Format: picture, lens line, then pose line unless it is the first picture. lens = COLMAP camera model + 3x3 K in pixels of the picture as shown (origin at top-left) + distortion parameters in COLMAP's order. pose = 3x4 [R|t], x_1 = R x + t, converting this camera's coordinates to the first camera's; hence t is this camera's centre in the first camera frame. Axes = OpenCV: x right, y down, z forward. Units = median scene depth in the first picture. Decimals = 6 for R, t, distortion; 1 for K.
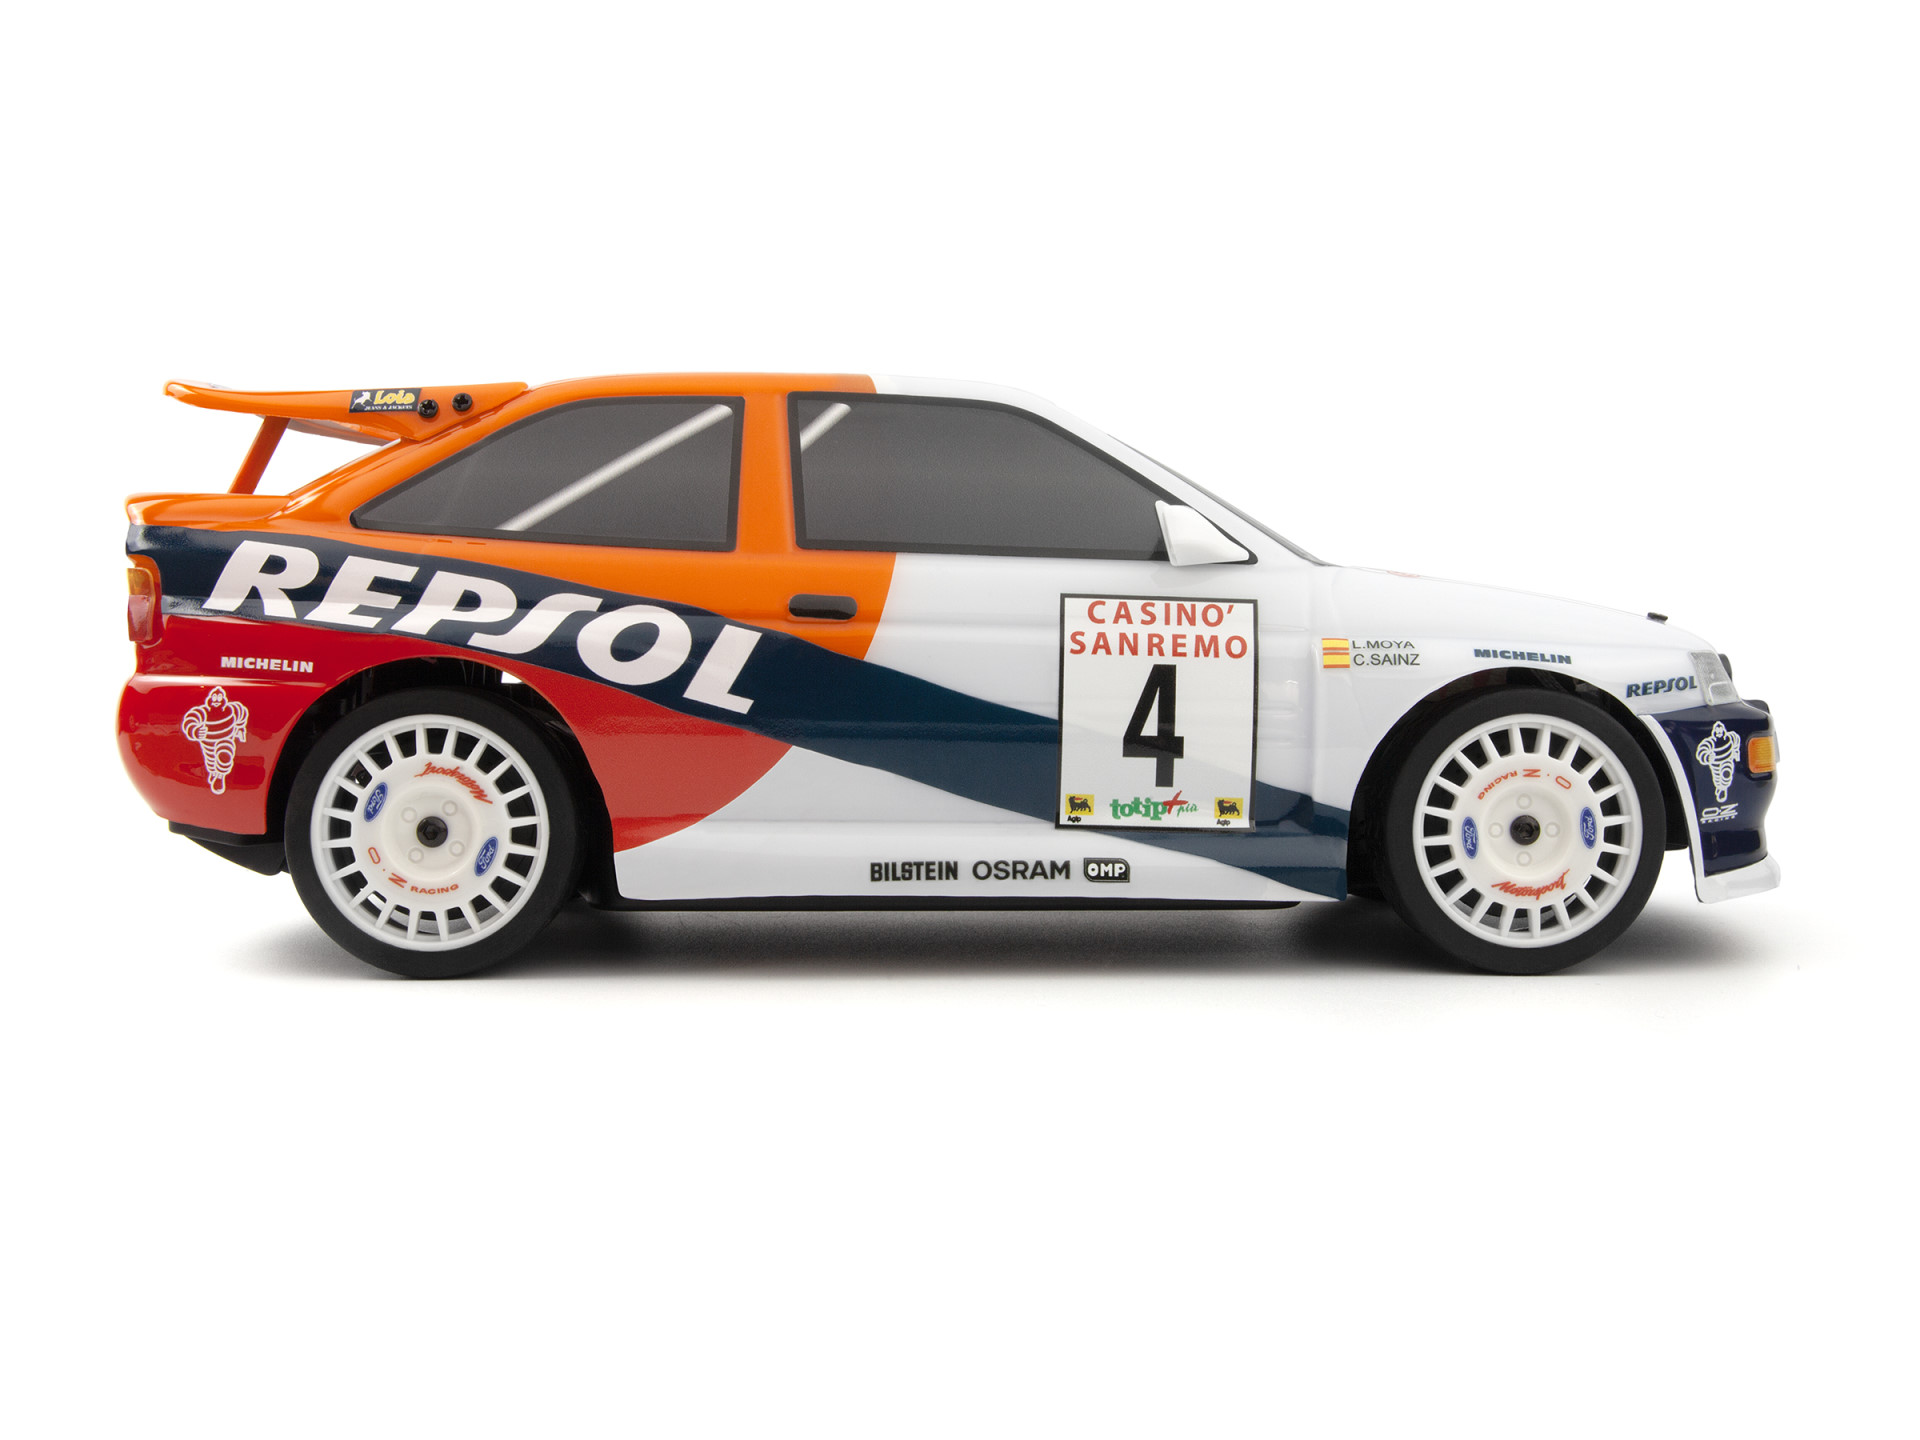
lens RADIAL K [[1984.3, 0, 960.0], [0, 1984.3, 720.0], [0, 0, 1]] dist [-0.017873, -0.014578]
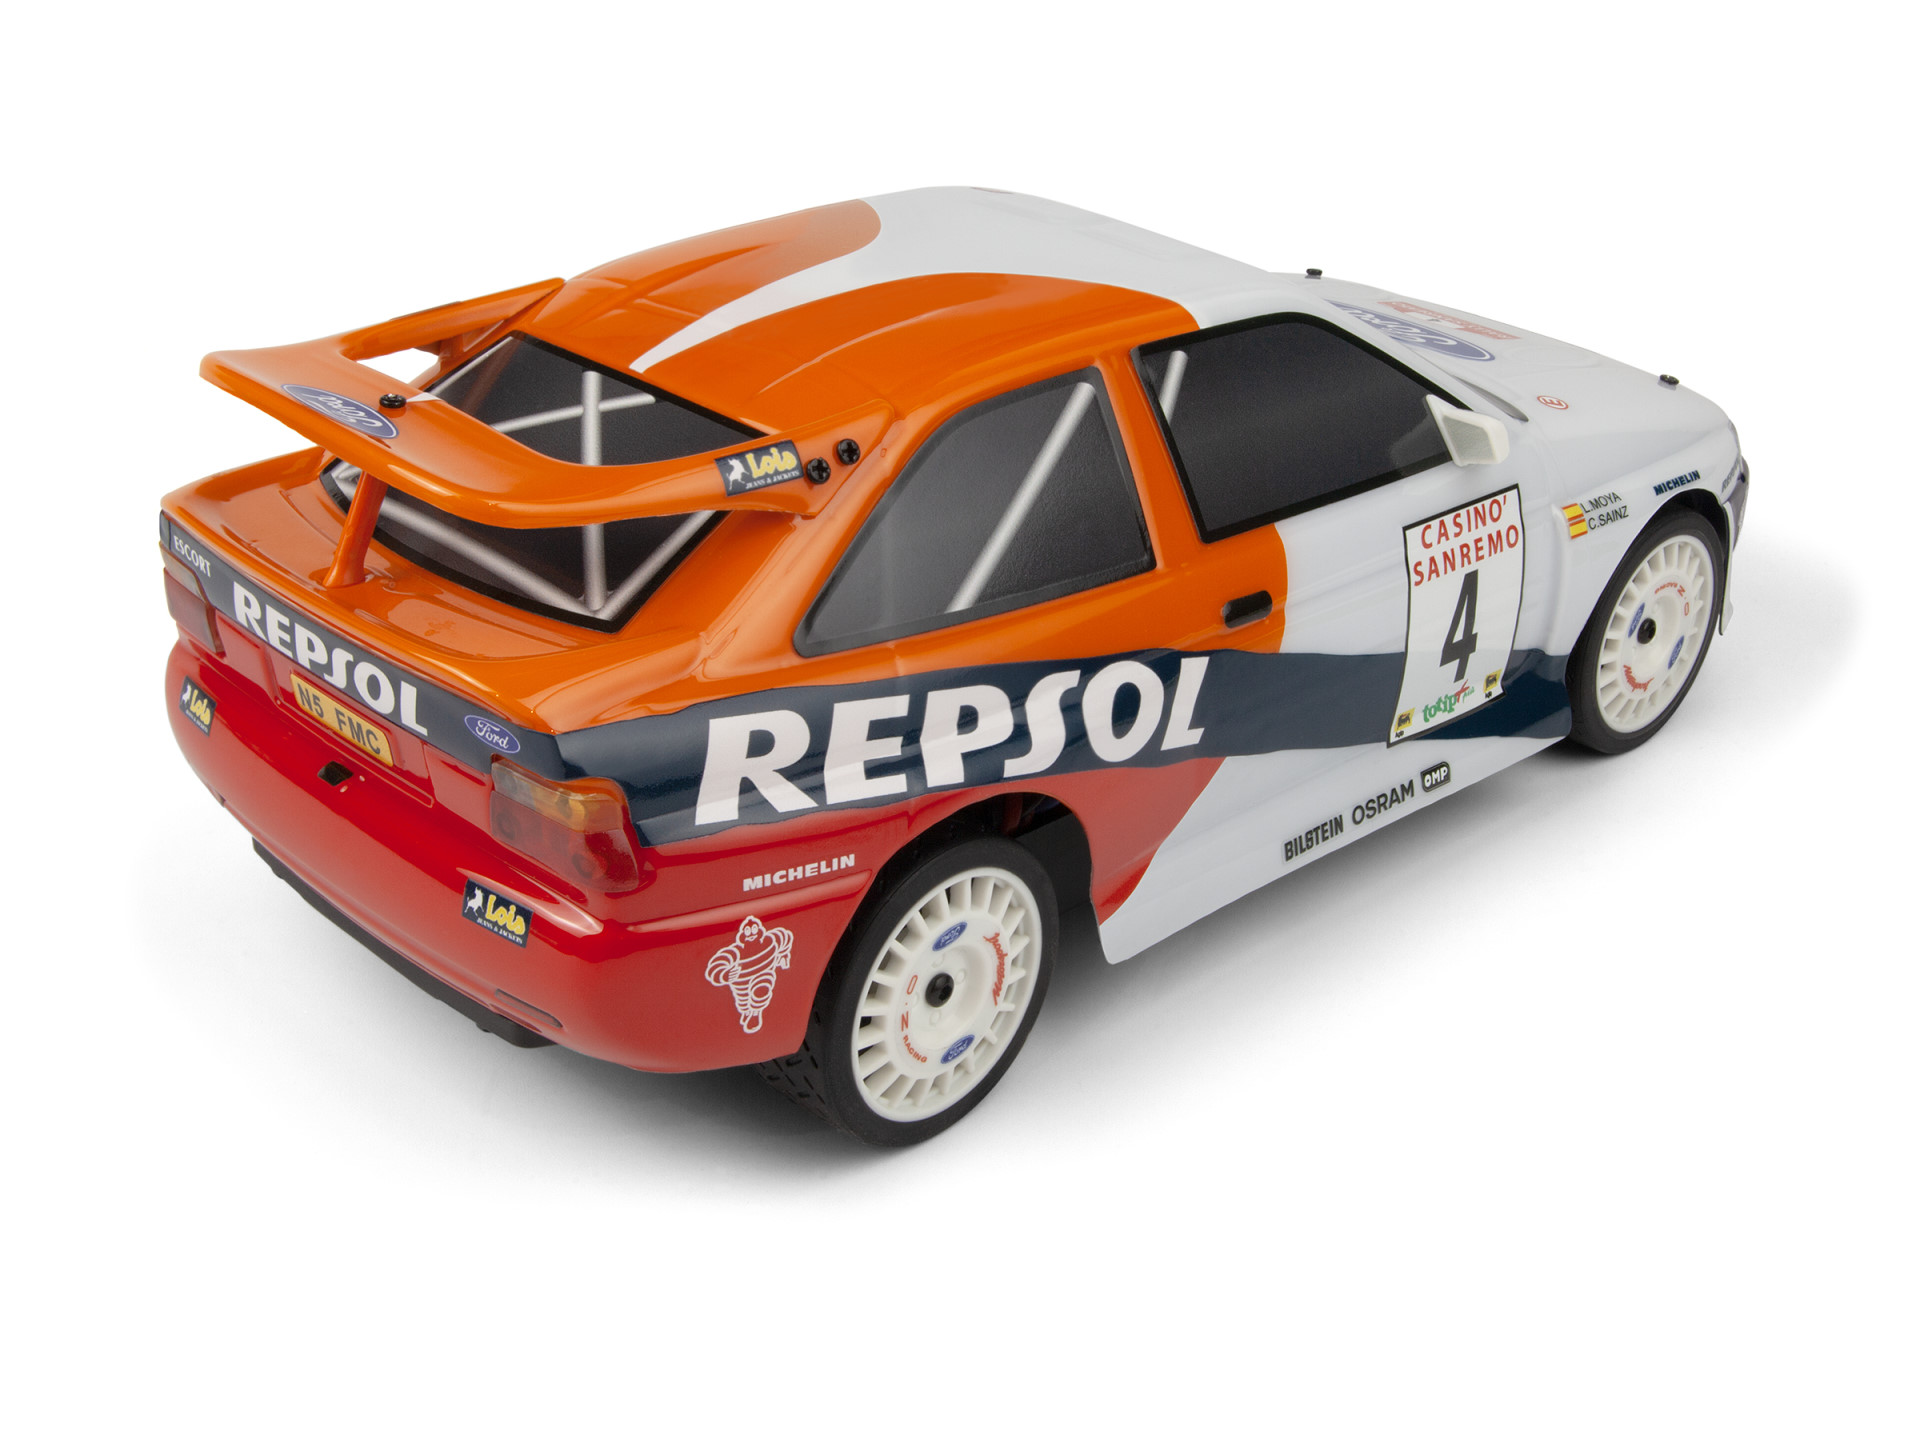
lens RADIAL K [[2224.1, 0, 960.0], [0, 2224.1, 719.5], [0, 0, 1]] dist [0.000013, -0.001053]
pose [[0.777314, -0.280640, 0.563049, -0.768910], [0.033987, 0.912414, 0.407854, -0.436138], [-0.628194, -0.297894, 0.718770, 0.330689]]
